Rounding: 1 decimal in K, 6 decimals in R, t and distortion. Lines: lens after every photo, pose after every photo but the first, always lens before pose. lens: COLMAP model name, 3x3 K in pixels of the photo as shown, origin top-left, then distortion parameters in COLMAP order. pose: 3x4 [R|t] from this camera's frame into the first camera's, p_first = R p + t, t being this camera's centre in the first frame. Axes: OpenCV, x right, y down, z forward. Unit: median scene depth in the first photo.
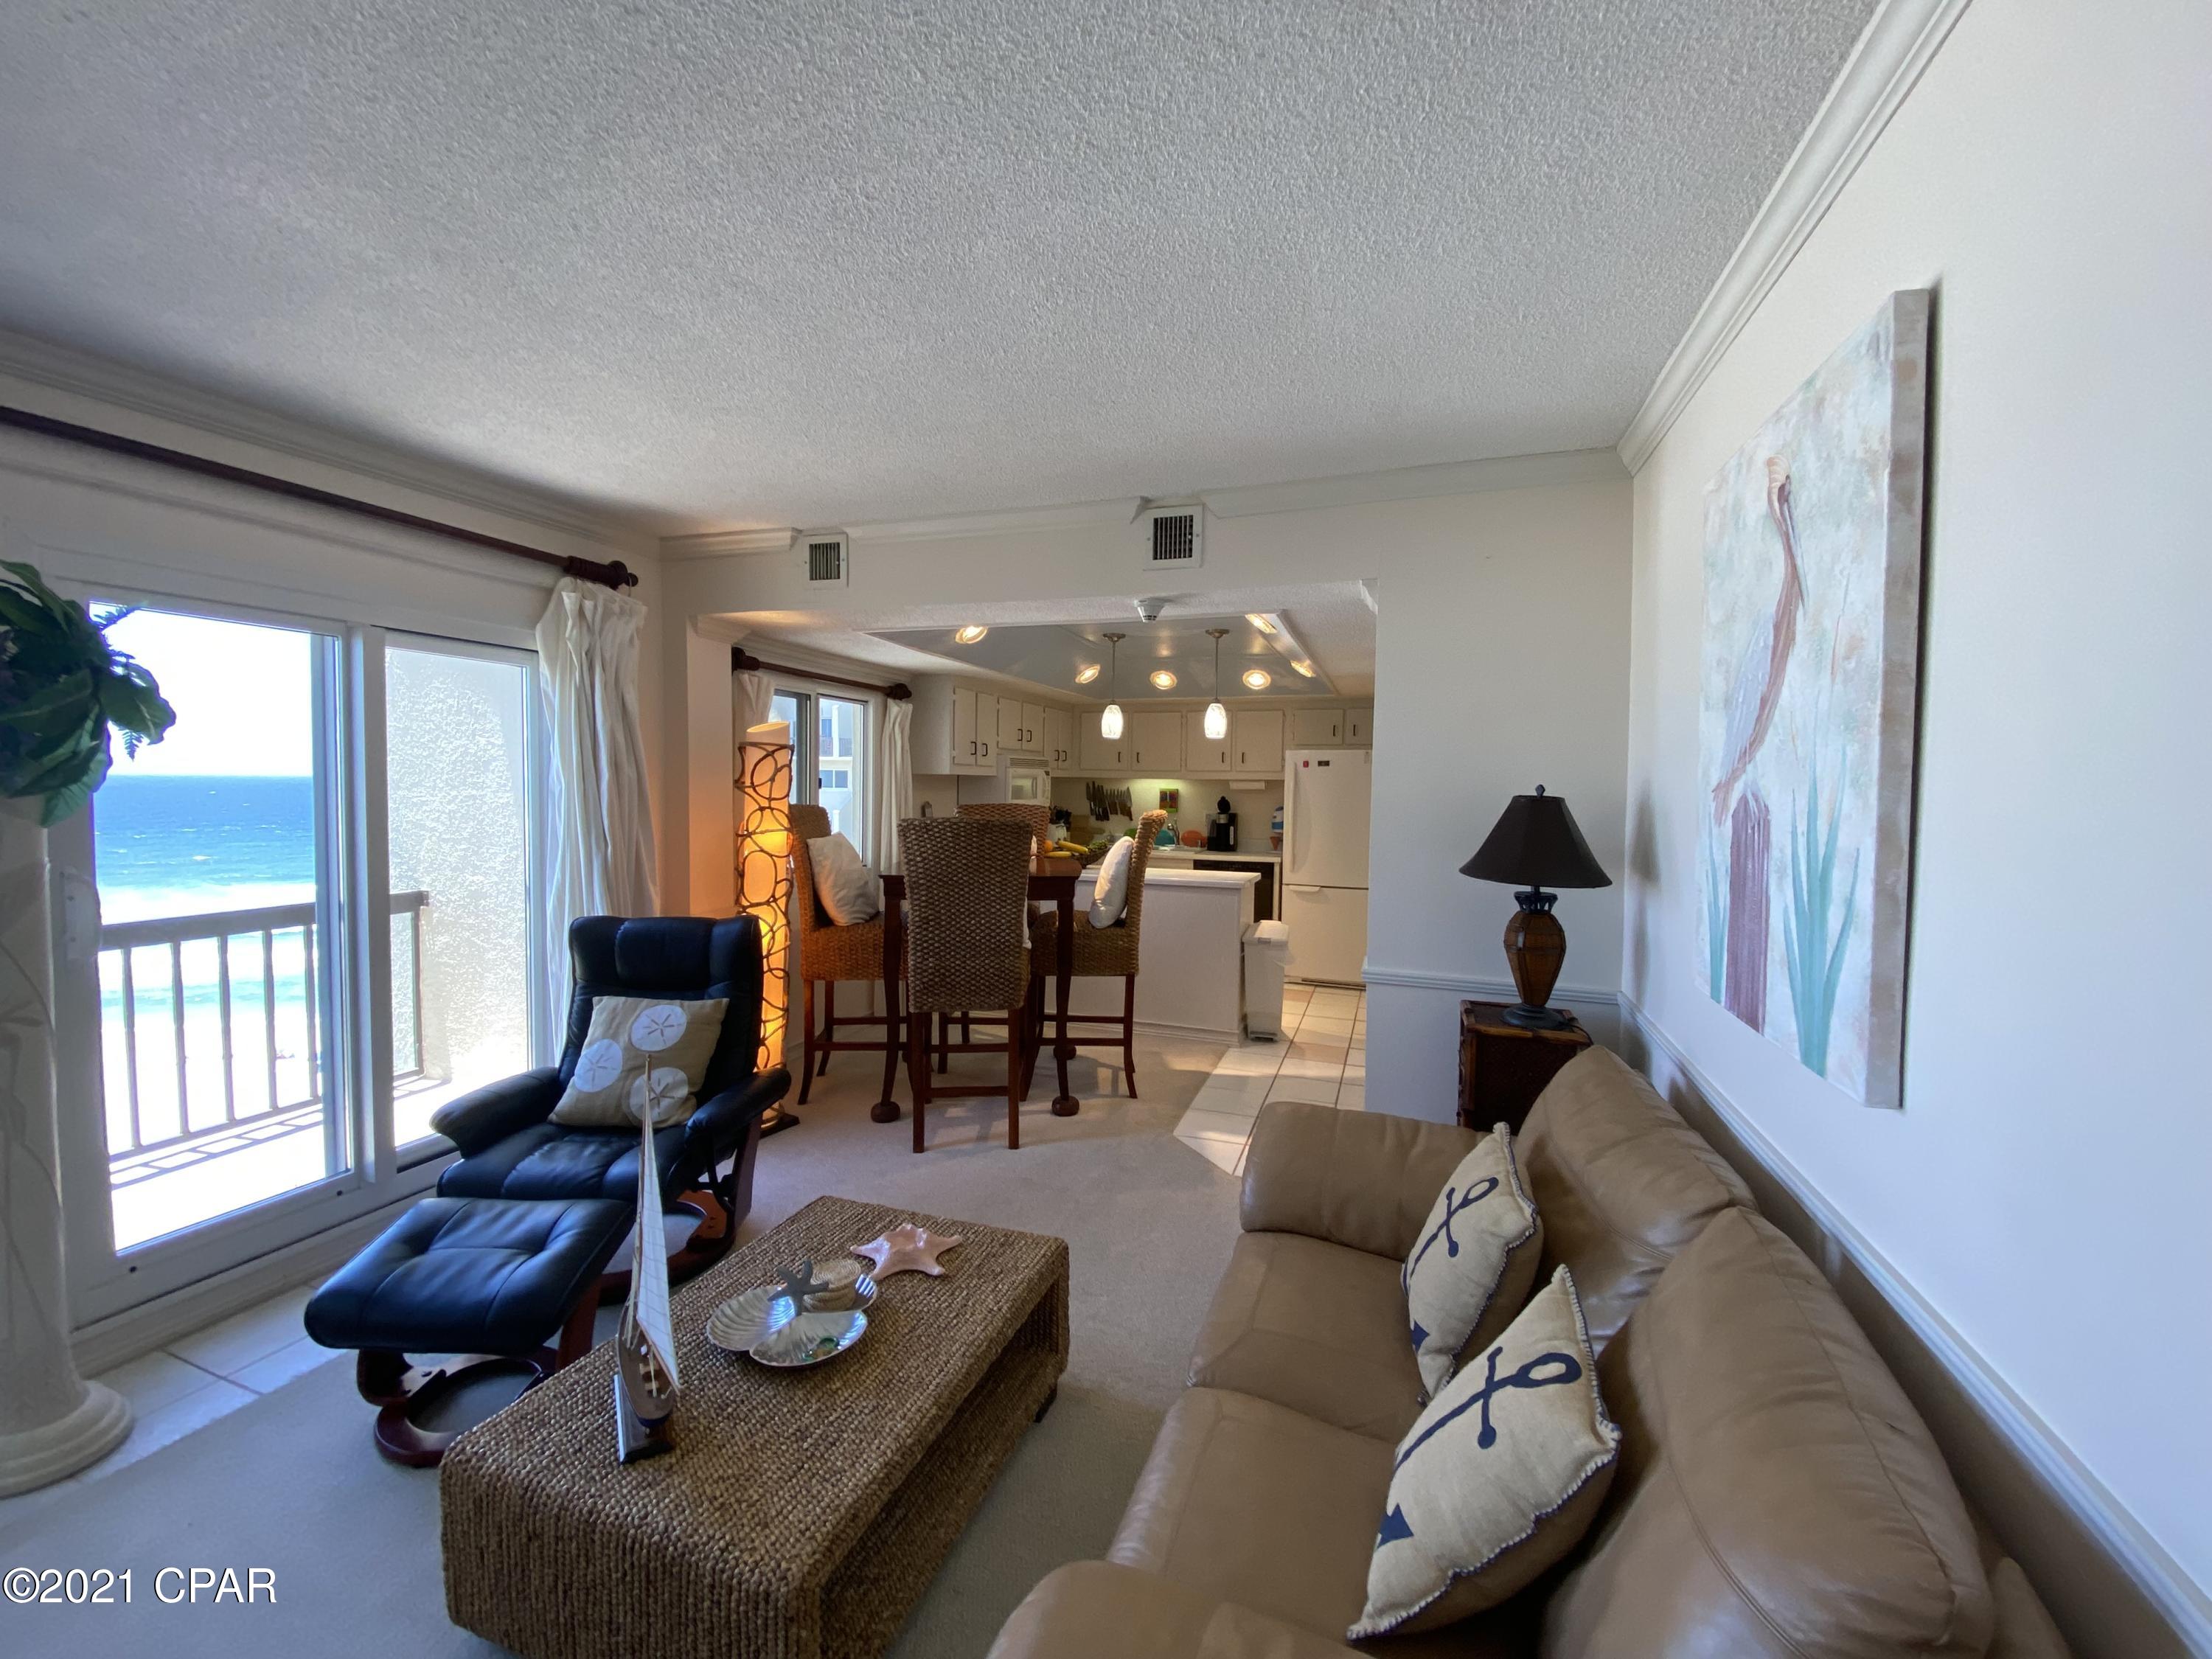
lens RADIAL K [[893.5, 0, 1104.3], [0, 893.5, 822.0], [0, 0, 1]] dist [-0.000895, -0.000046]
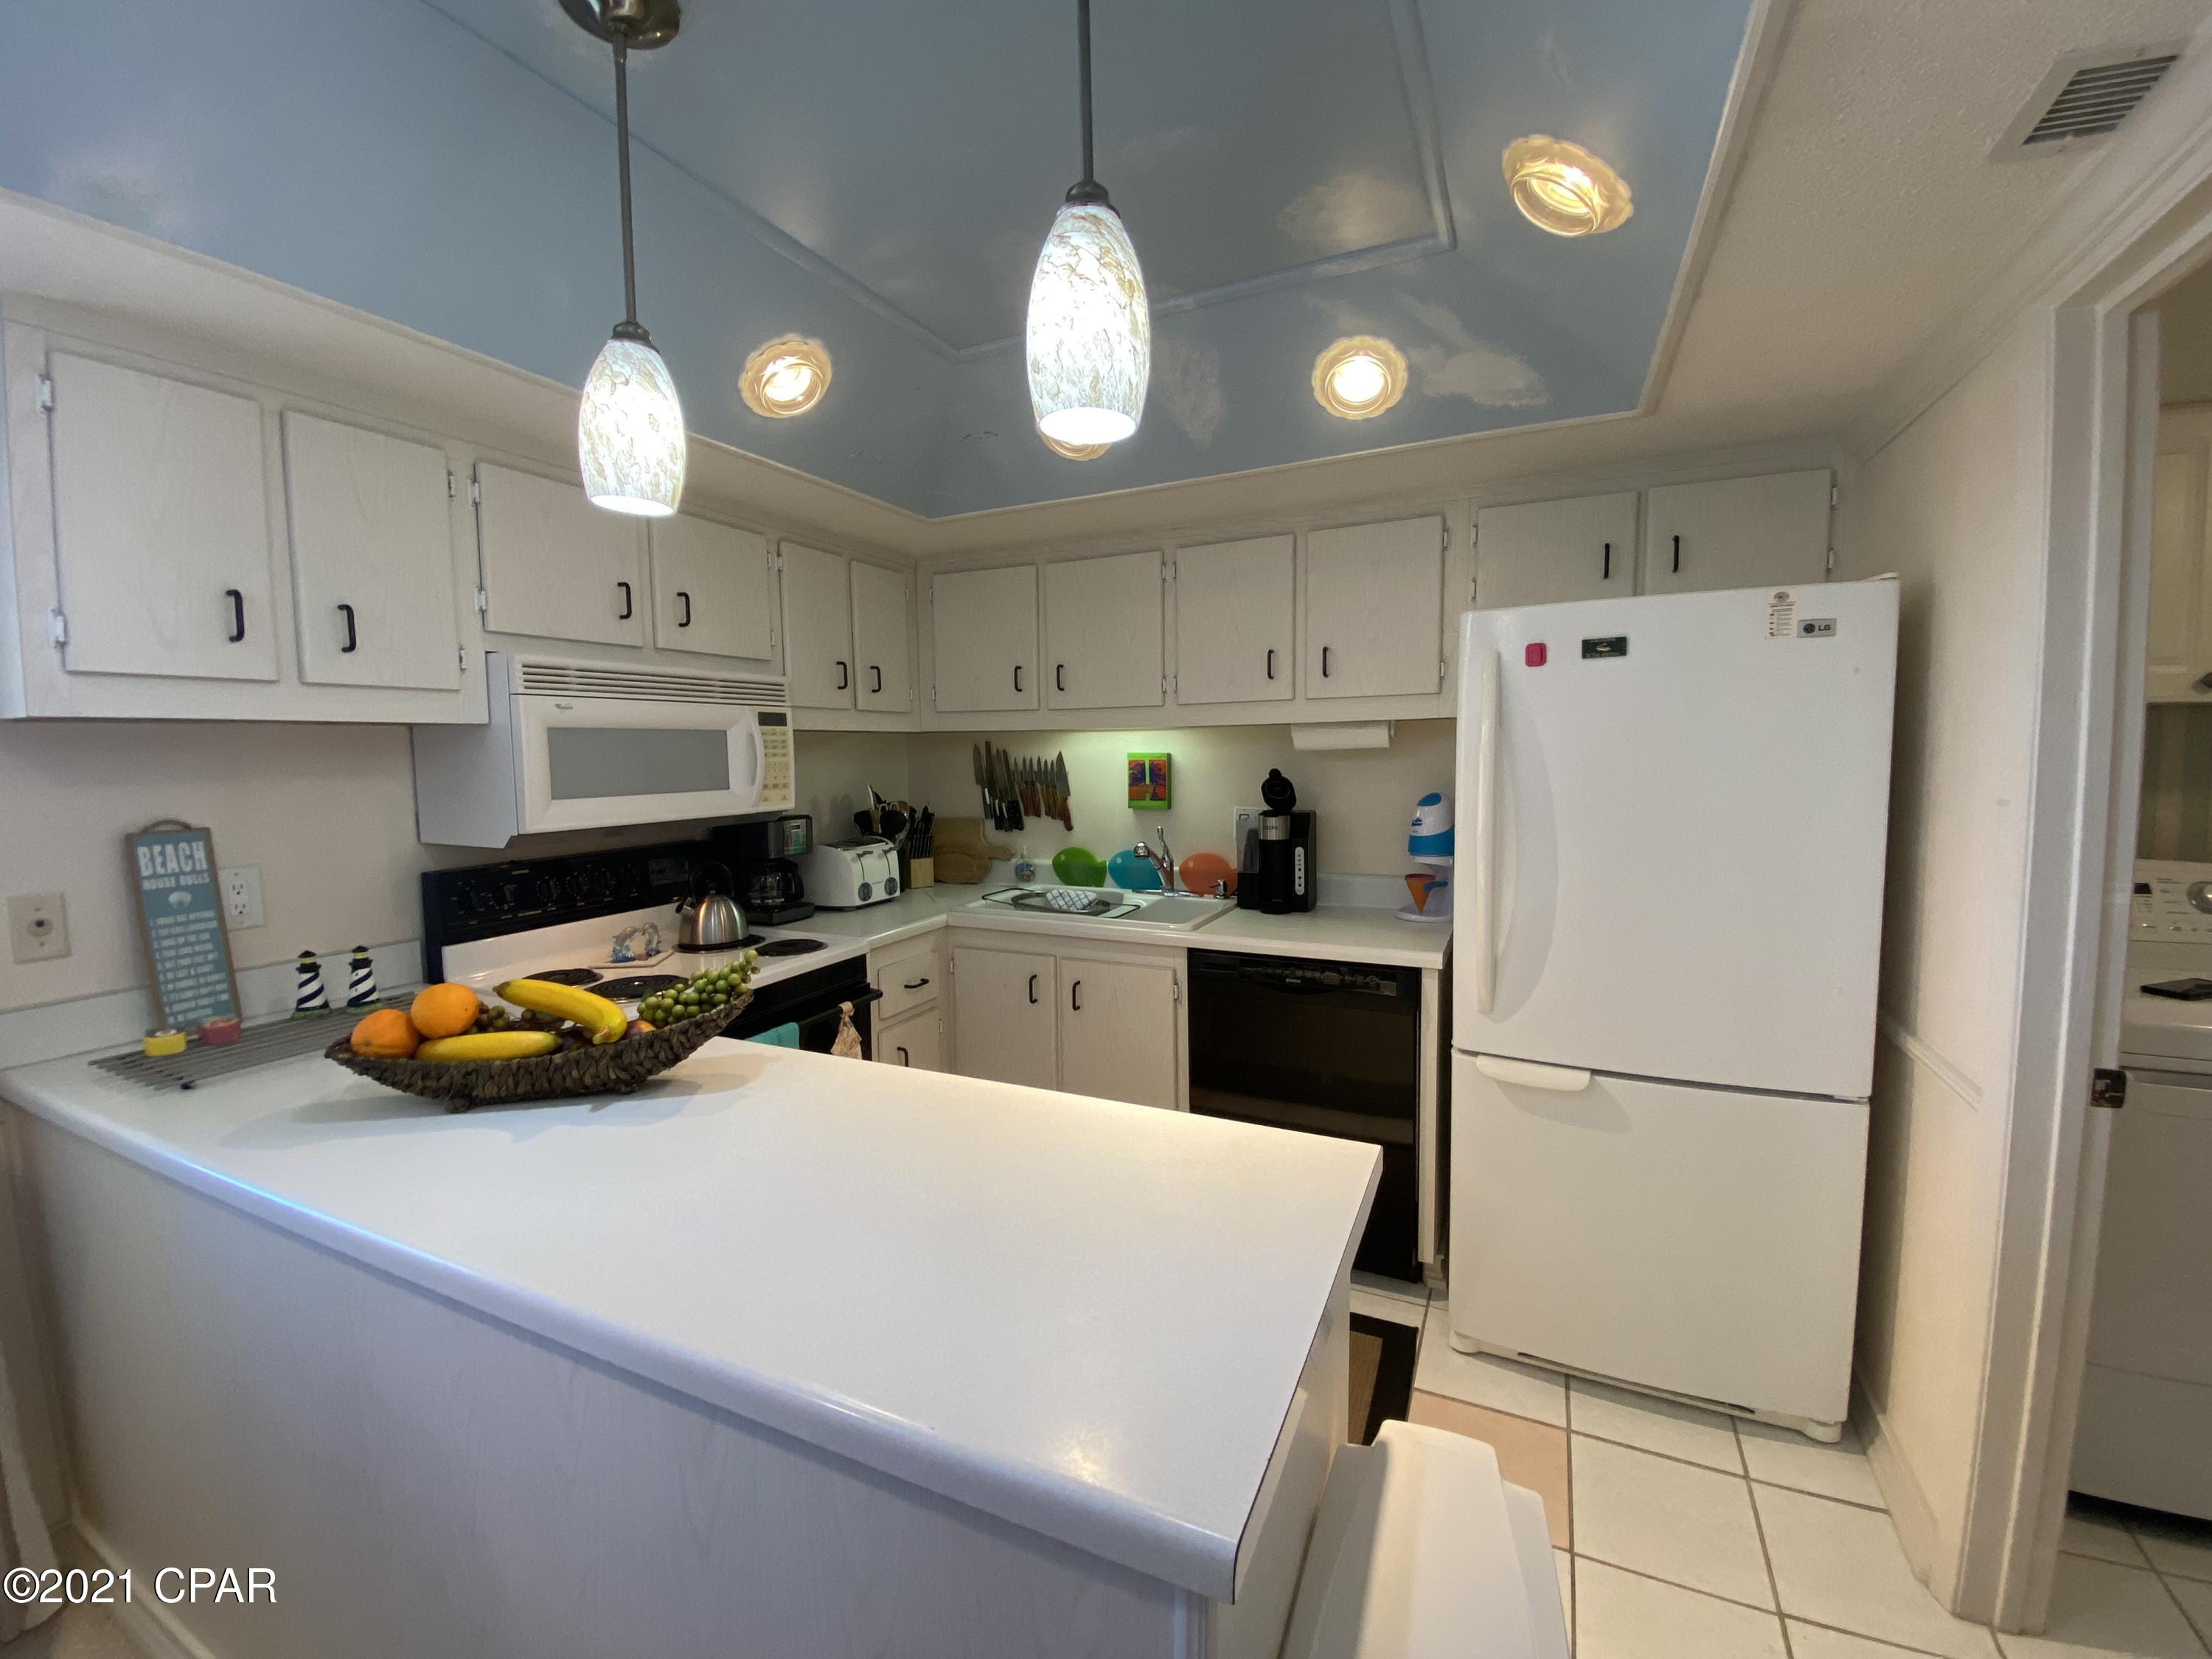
lens RADIAL K [[893.5, 0, 1104.1], [0, 893.5, 834.4], [0, 0, 1]] dist [-0.000895, -0.000046]
pose [[0.992539, -0.015984, -0.120872, 0.106198], [0.021381, 0.998825, 0.043489, -0.019211], [0.120035, -0.045749, 0.991715, 0.612121]]
